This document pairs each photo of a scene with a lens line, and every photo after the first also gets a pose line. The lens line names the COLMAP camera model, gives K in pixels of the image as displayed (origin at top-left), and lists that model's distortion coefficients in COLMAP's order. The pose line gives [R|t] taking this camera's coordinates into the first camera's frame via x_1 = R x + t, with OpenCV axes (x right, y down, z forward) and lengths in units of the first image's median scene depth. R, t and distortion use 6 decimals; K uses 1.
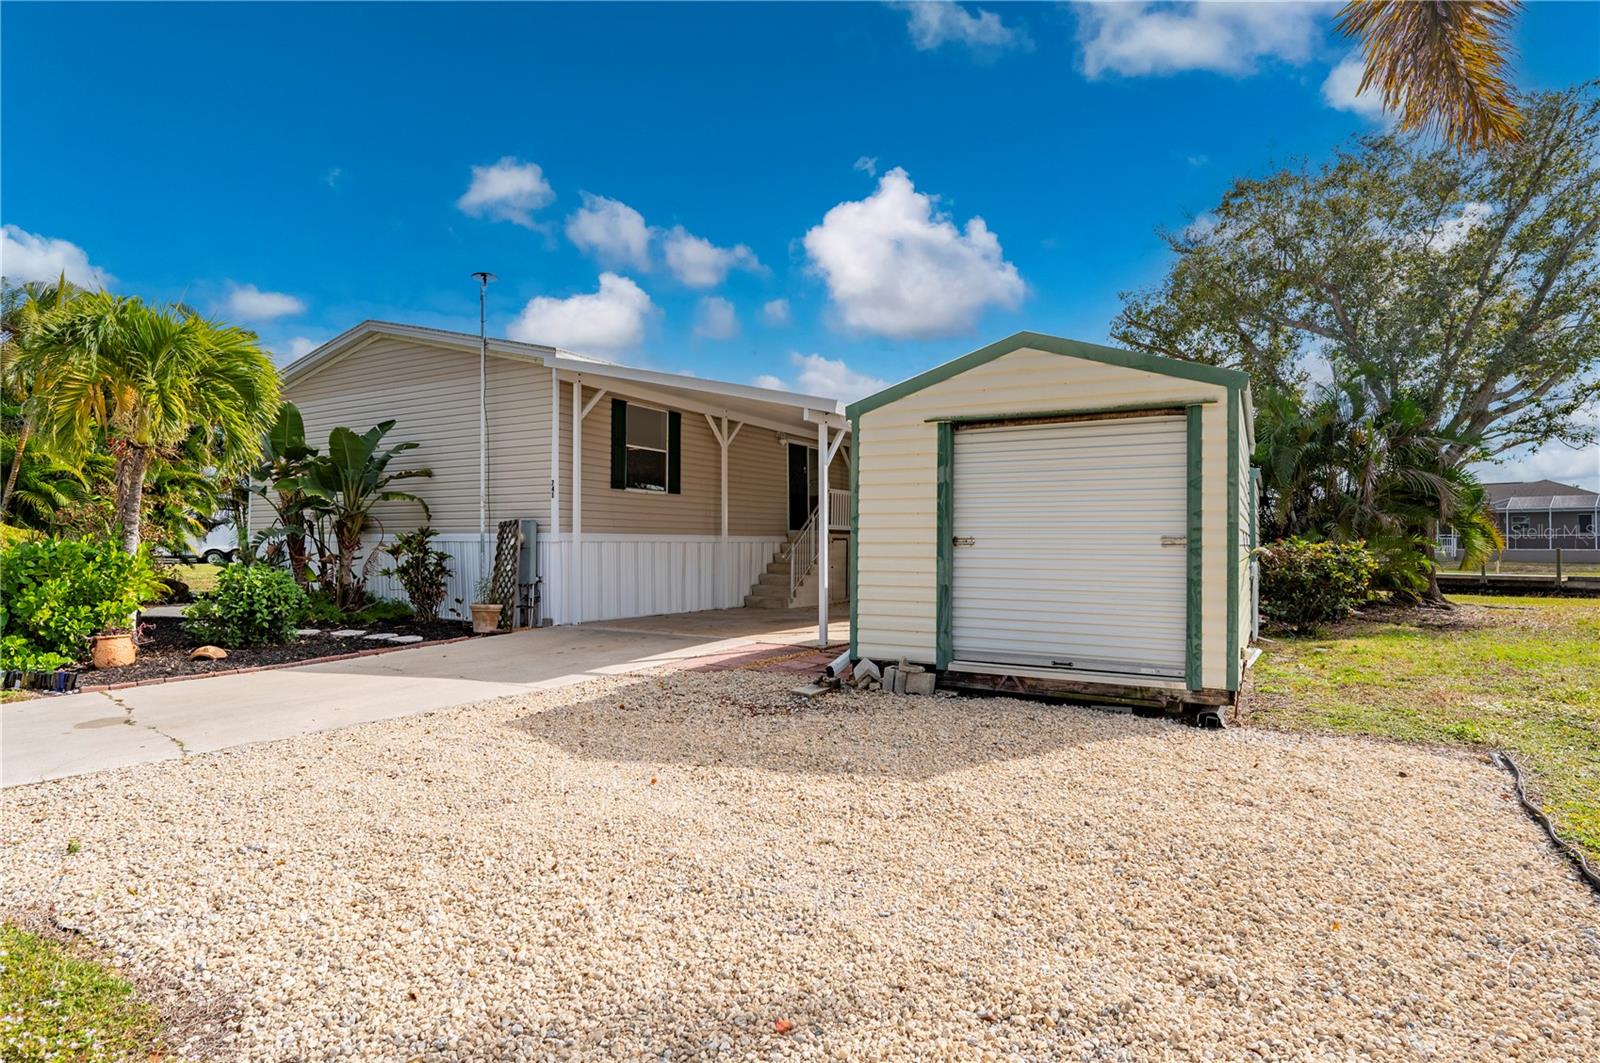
lens RADIAL K [[828.1, 0, 798.6], [0, 828.1, 534.2], [0, 0, 1]] dist [0.001398, 0.000093]
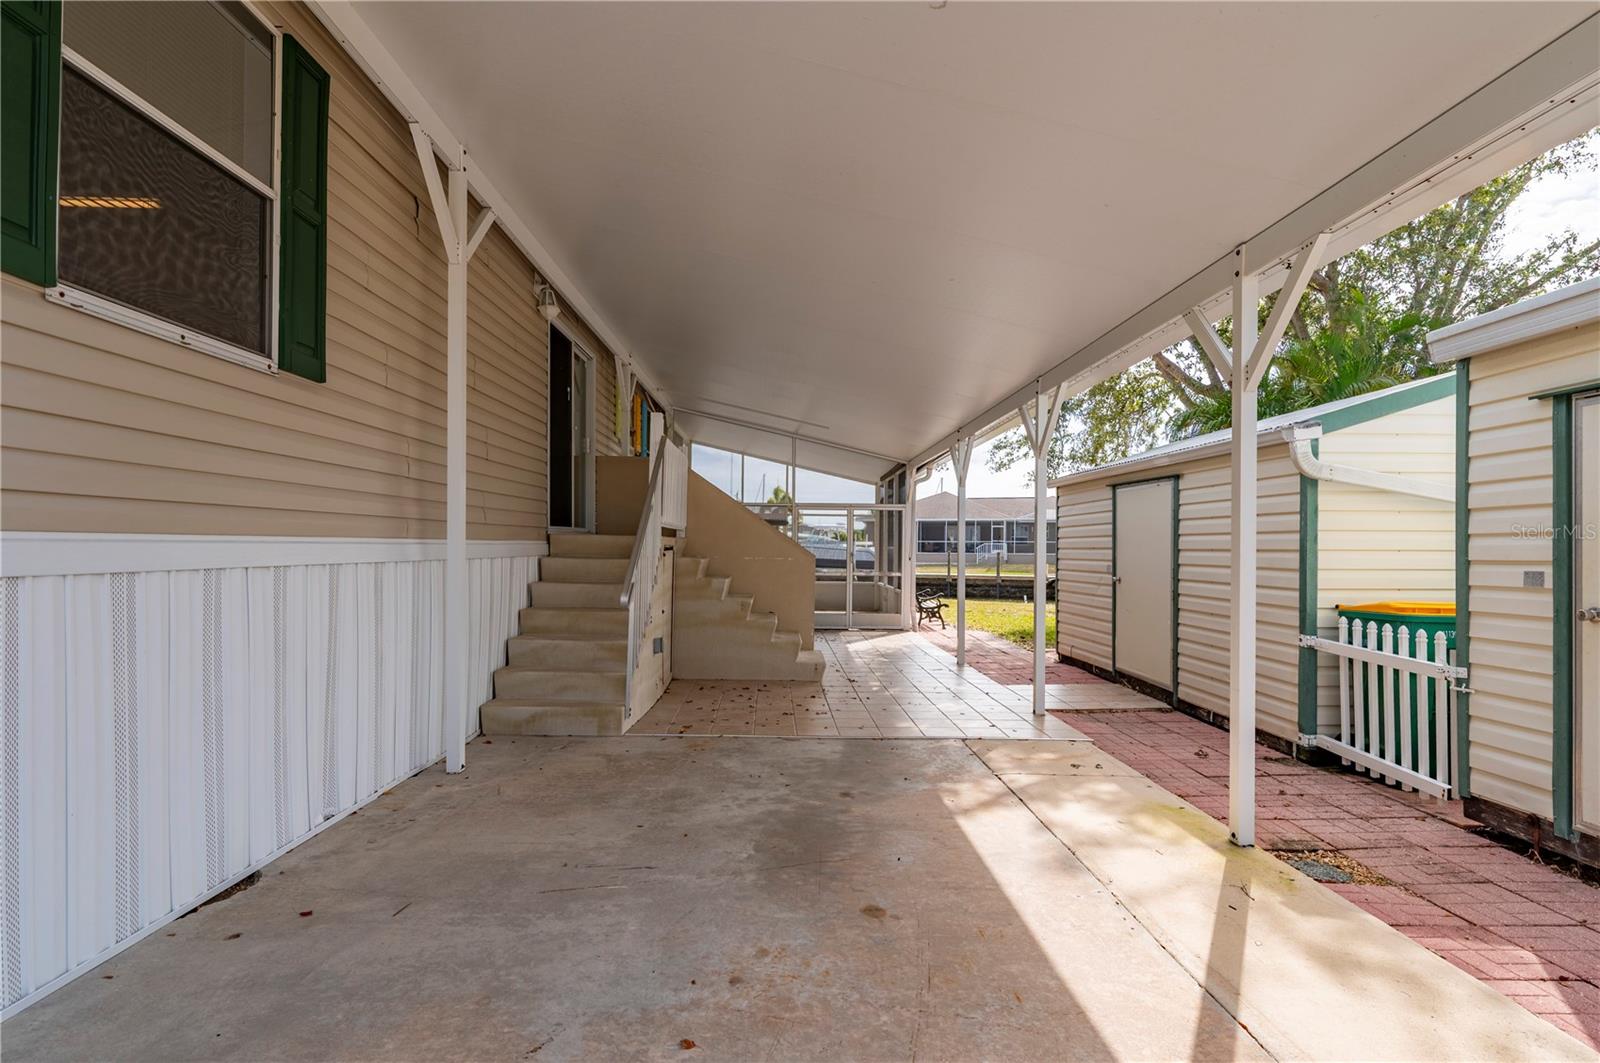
lens RADIAL K [[828.1, 0, 798.0], [0, 828.1, 534.0], [0, 0, 1]] dist [0.001398, 0.000093]
pose [[0.859762, -0.000275, 0.510696, -0.155268], [0.002269, 0.999992, -0.003282, 0.000618], [-0.510691, 0.003980, 0.859755, 0.730447]]
